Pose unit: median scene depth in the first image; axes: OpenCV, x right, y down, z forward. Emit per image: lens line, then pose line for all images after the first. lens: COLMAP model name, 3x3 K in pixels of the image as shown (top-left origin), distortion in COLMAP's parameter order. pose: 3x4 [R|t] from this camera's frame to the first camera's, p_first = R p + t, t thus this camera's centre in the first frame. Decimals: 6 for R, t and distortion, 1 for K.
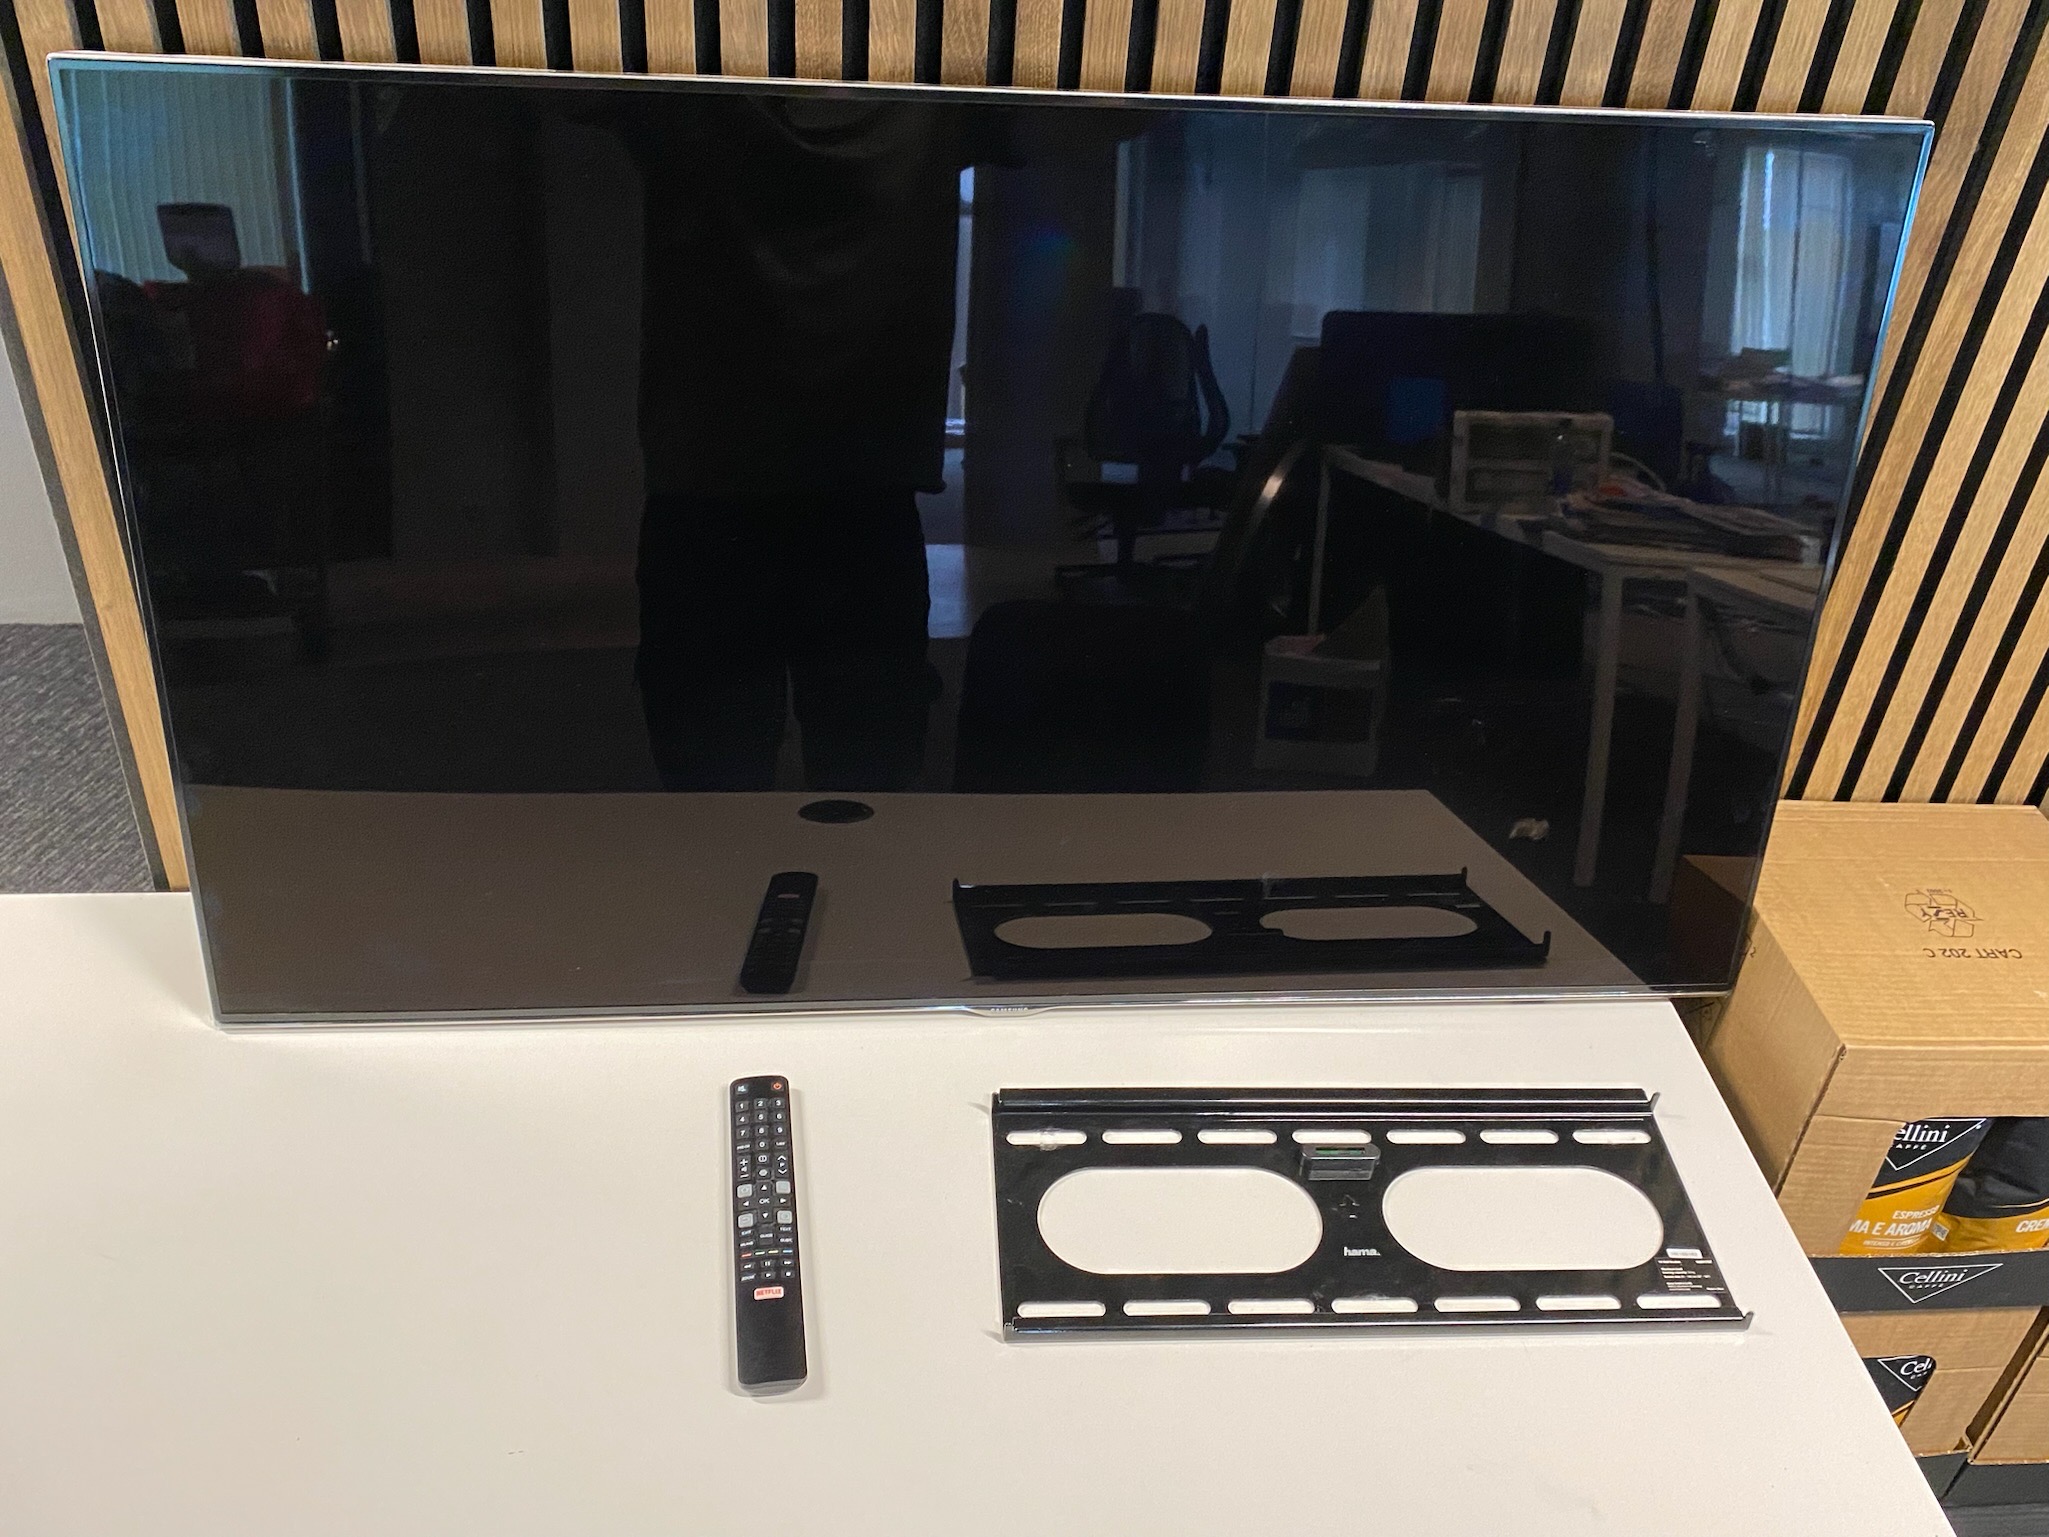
lens RADIAL K [[1870.3, 0, 1025.7], [0, 1870.3, 754.8], [0, 0, 1]] dist [0.066481, -0.026010]
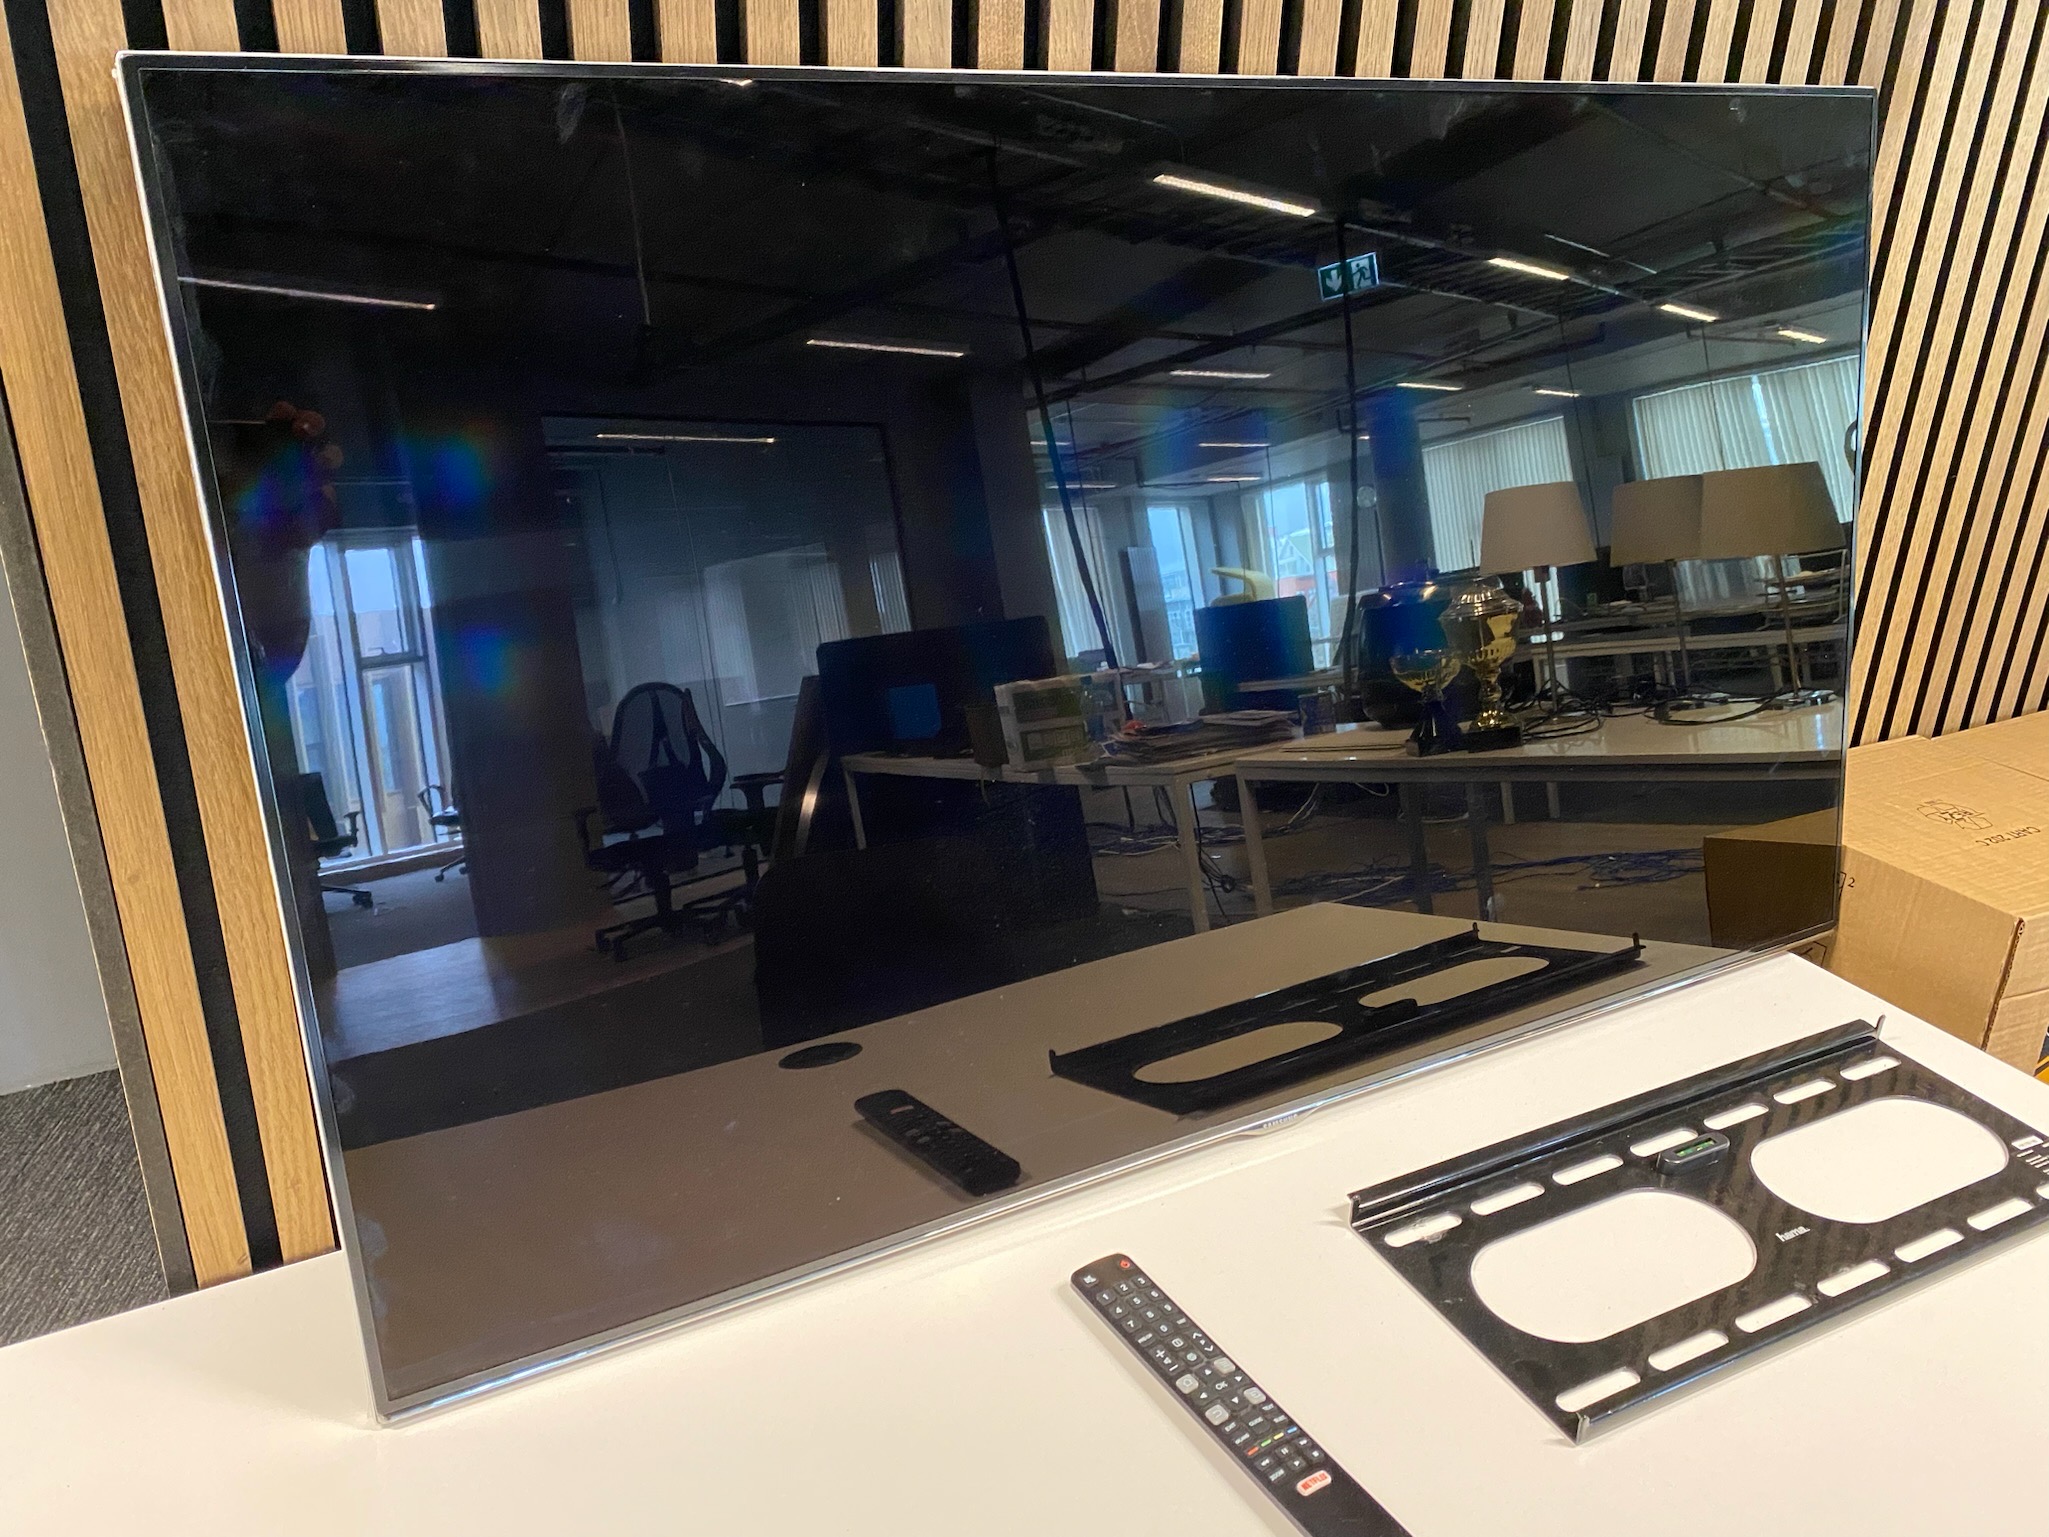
lens RADIAL K [[1636.2, 0, 1022.5], [0, 1636.2, 769.5], [0, 0, 1]] dist [0.002828, 0.039092]
pose [[0.913792, -0.194536, 0.356566, -0.384232], [0.262379, 0.952827, -0.152568, 0.066911], [-0.310066, 0.232971, 0.921729, 0.302193]]
